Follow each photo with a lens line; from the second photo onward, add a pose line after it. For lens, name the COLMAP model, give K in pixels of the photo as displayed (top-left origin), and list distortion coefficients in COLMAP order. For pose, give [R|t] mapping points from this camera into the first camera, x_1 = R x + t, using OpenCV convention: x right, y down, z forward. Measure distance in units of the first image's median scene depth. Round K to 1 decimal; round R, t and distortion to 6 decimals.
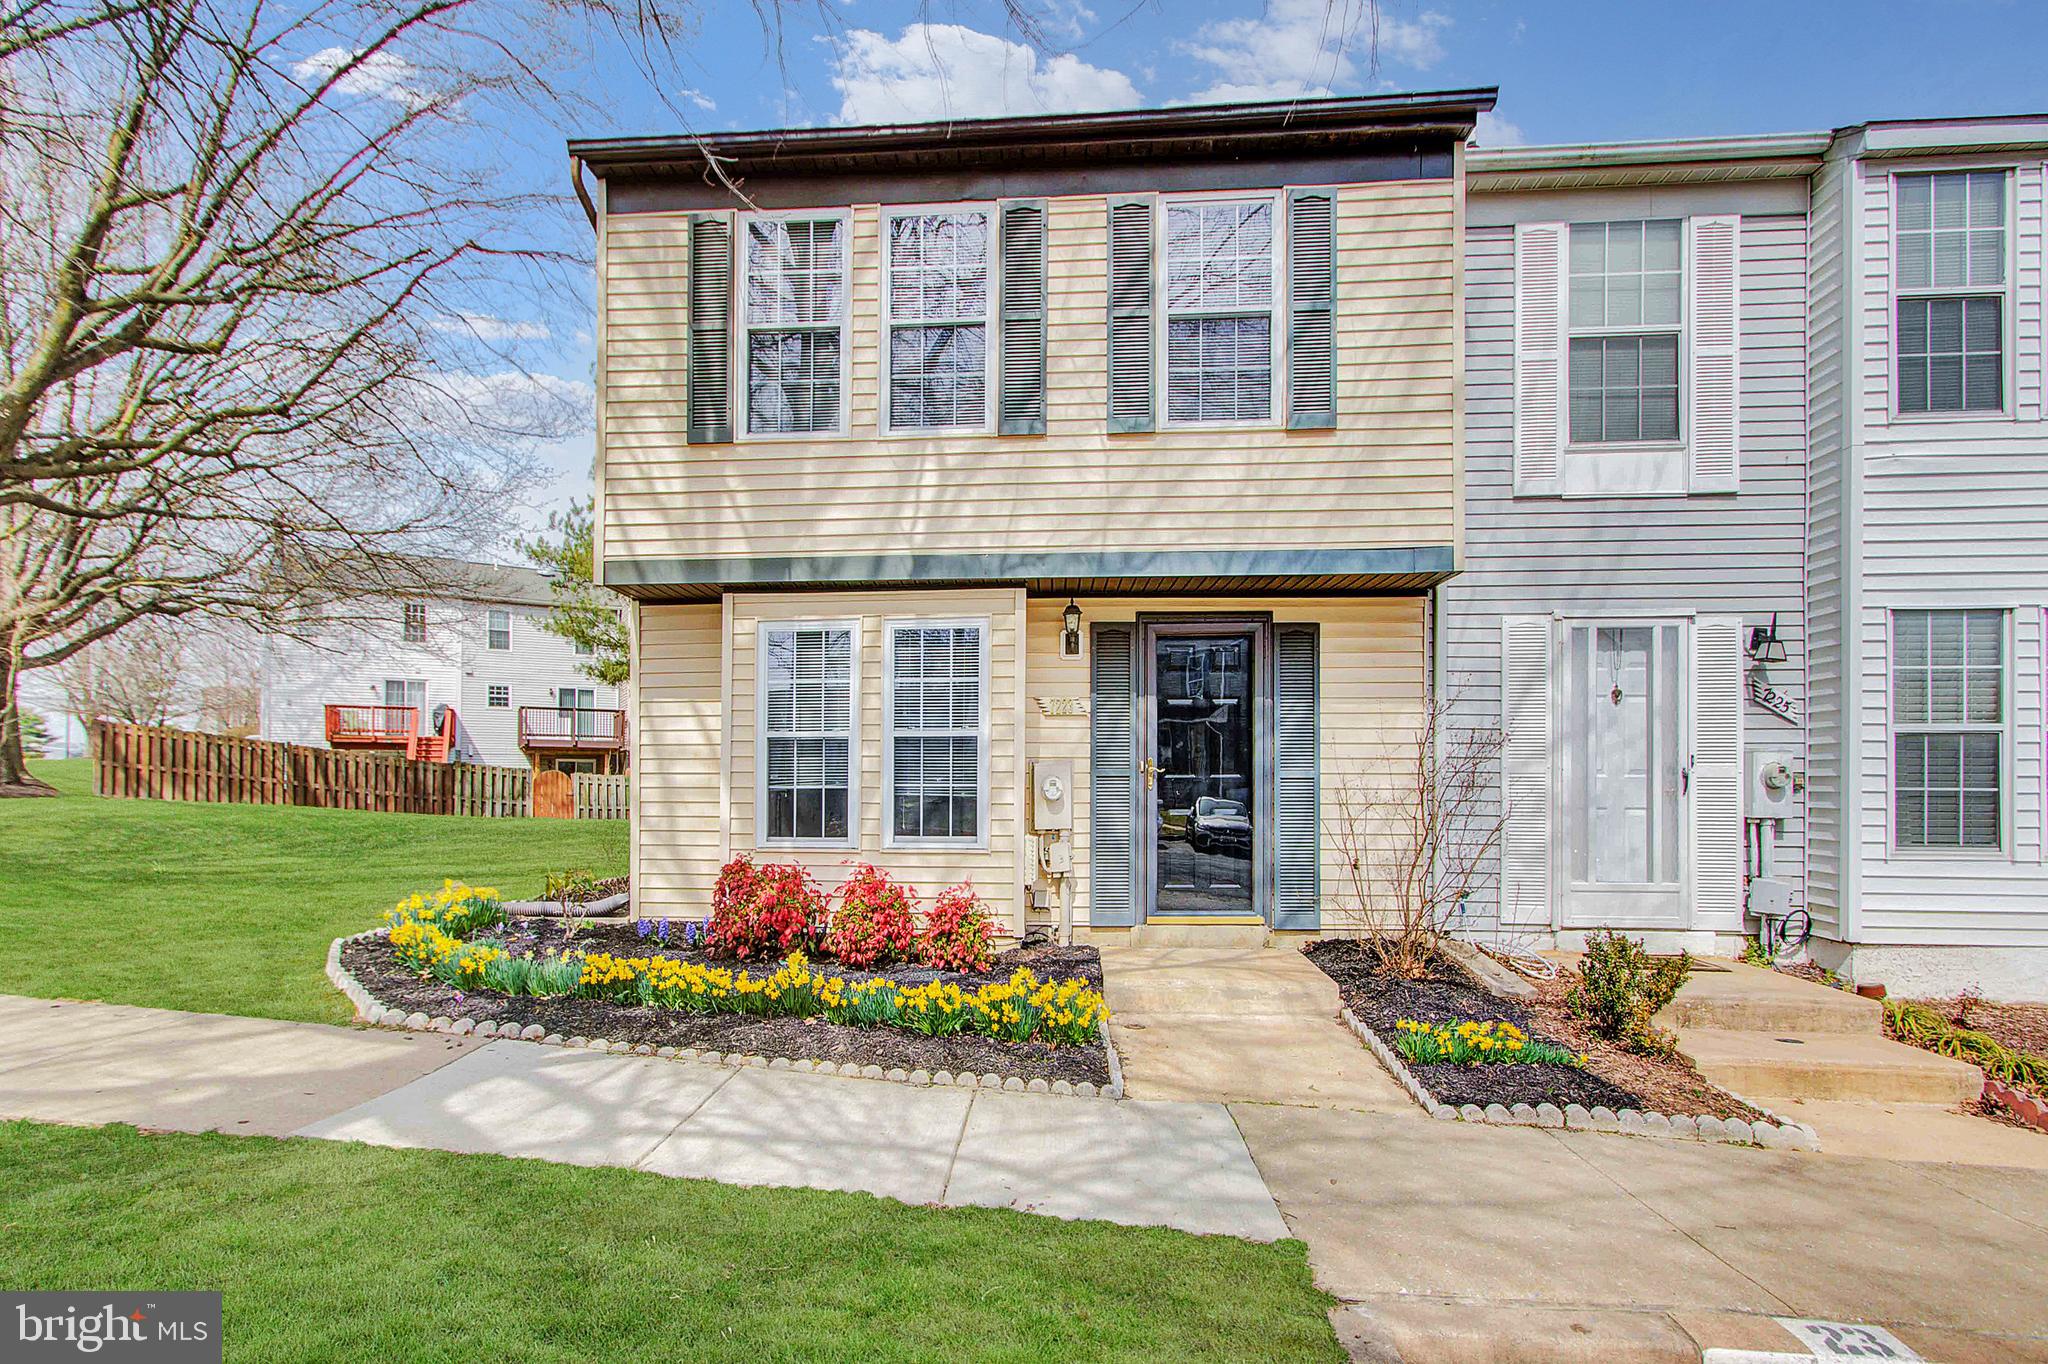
lens RADIAL K [[933.0, 0, 964.6], [0, 933.0, 764.9], [0, 0, 1]] dist [0.002397, 0.001584]
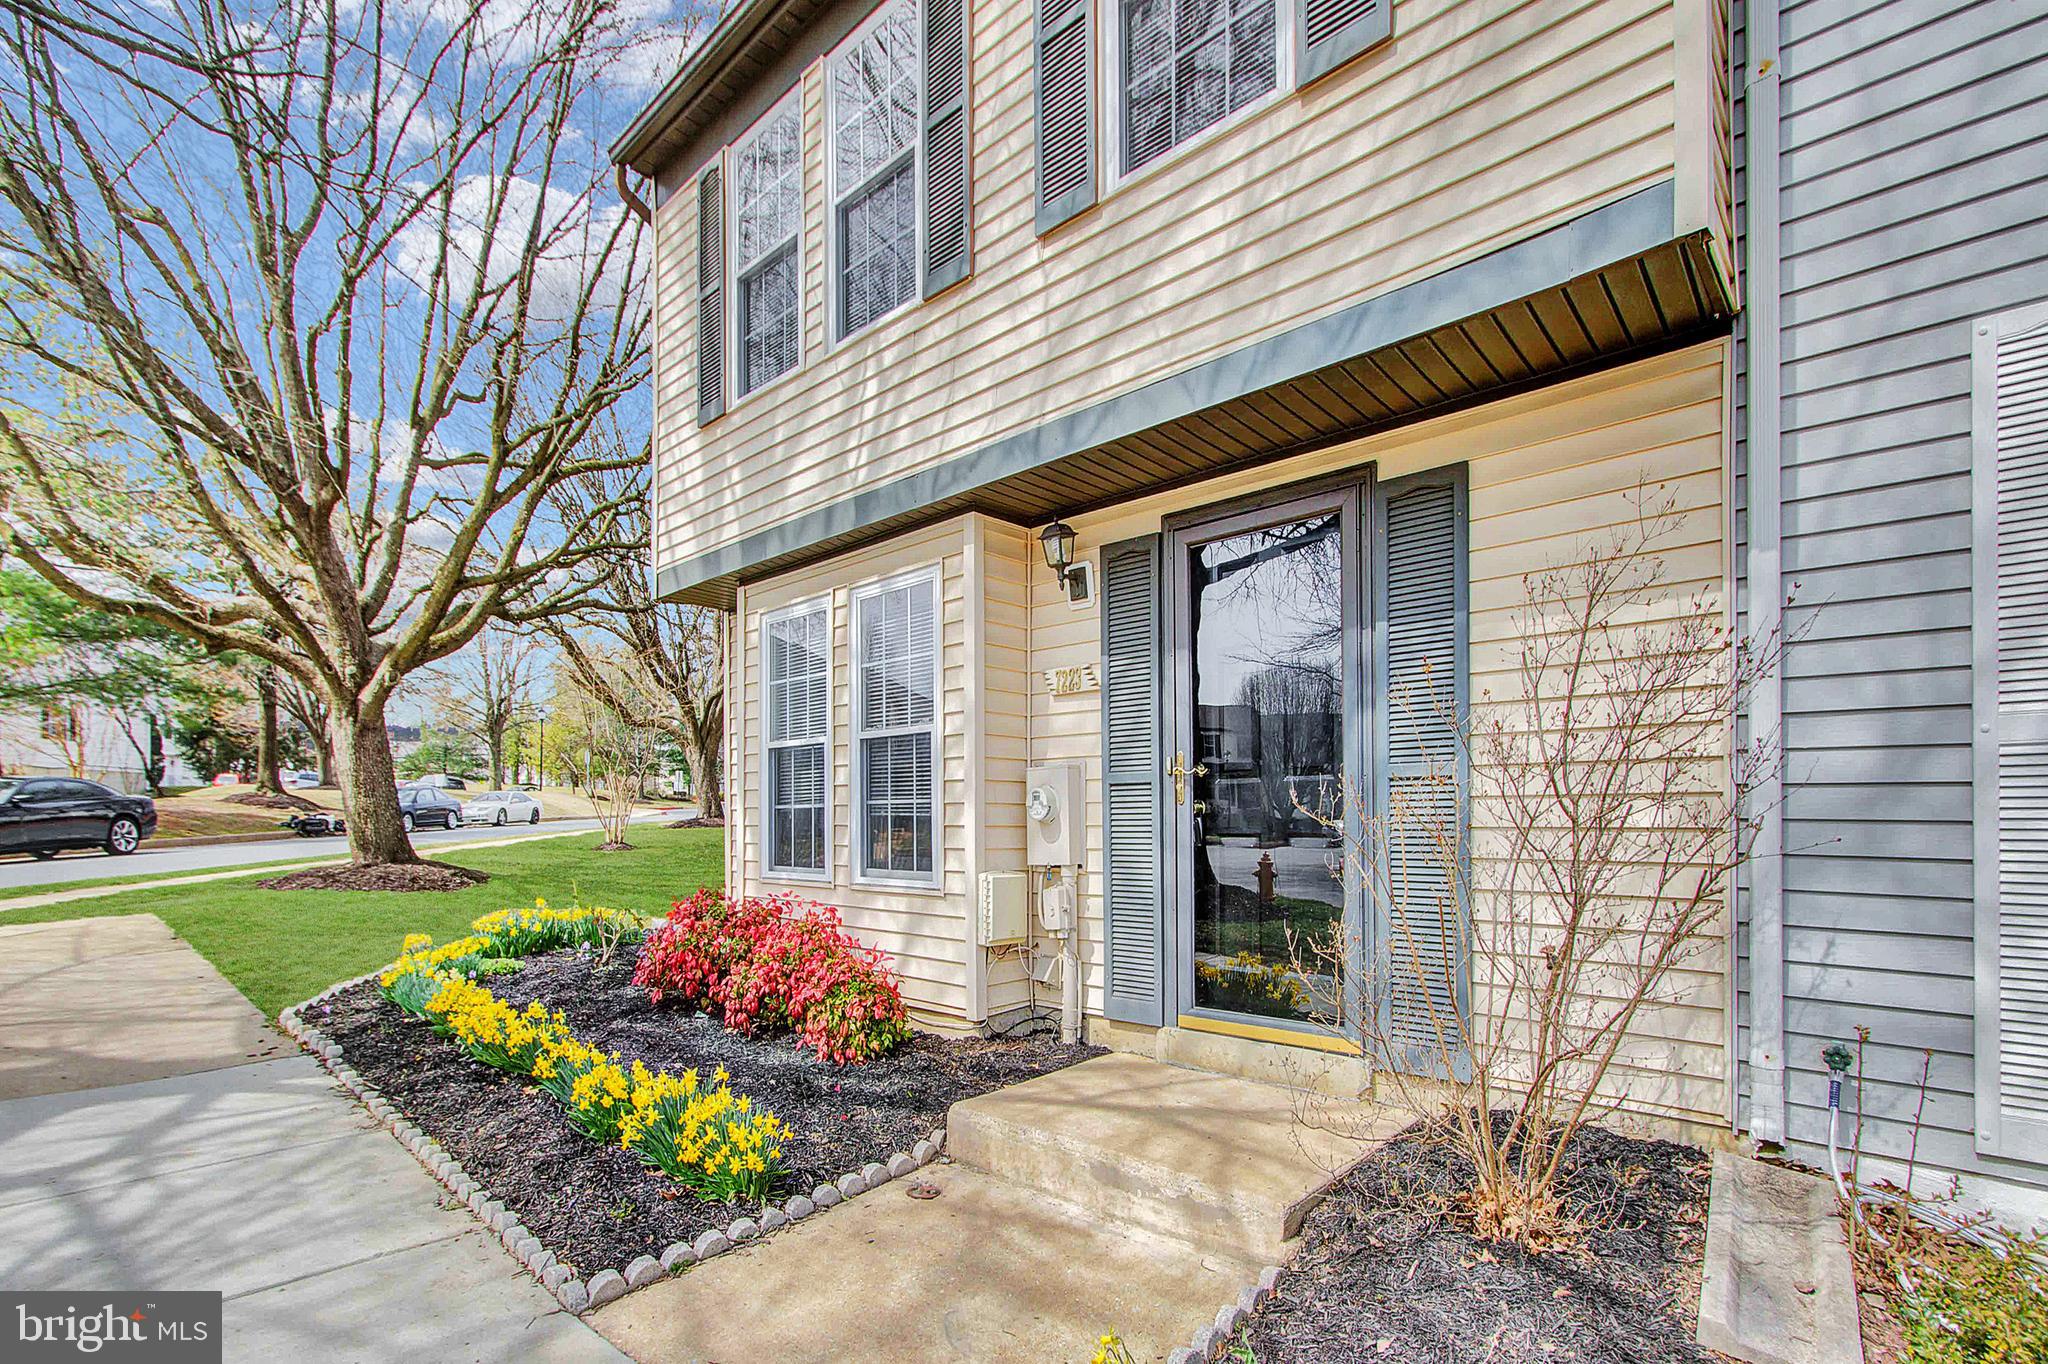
lens RADIAL K [[933.0, 0, 1017.7], [0, 933.0, 805.7], [0, 0, 1]] dist [0.002397, 0.001584]
pose [[0.797310, -0.012342, -0.603444, 0.602678], [0.009254, 0.999923, -0.008224, 0.039896], [0.603499, 0.000973, 0.797363, 0.573728]]
